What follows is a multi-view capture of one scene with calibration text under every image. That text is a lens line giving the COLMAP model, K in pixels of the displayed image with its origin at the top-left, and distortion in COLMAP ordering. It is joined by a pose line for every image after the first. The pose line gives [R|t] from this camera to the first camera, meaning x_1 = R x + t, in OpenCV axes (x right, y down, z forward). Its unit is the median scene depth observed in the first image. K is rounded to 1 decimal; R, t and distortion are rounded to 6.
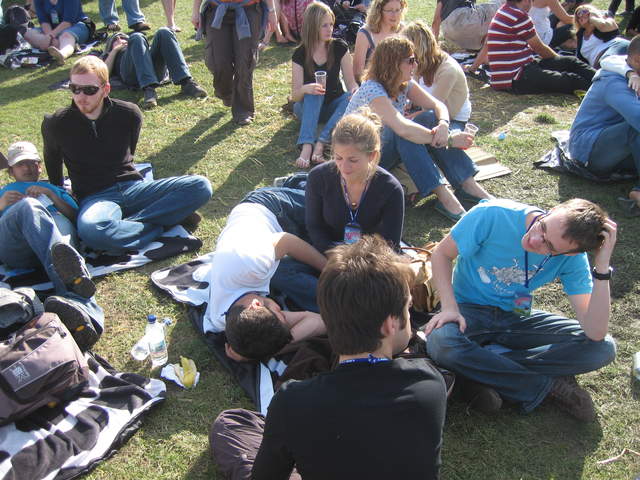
lens RADIAL K [[710.5, 0, 320.0], [0, 710.5, 240.0], [0, 0, 1]] dist [-0.112809, 0.028993]
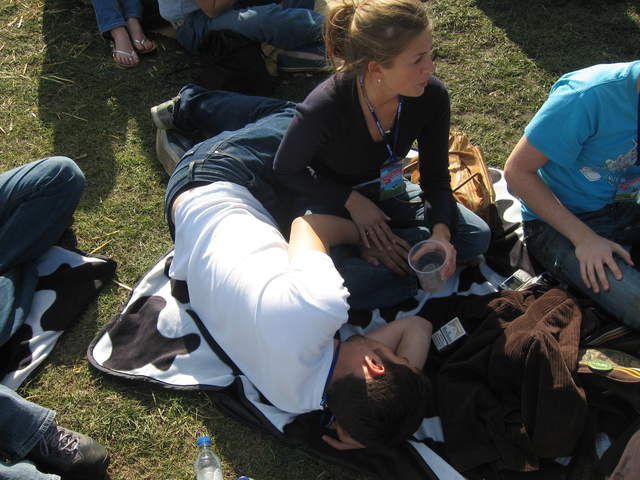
lens RADIAL K [[710.5, 0, 320.0], [0, 710.5, 240.0], [0, 0, 1]] dist [-0.112809, 0.028993]
pose [[0.834803, -0.418128, 0.358152, -0.246214], [0.287255, 0.885770, 0.364549, -0.197950], [-0.469668, -0.201446, 0.859553, 0.429216]]
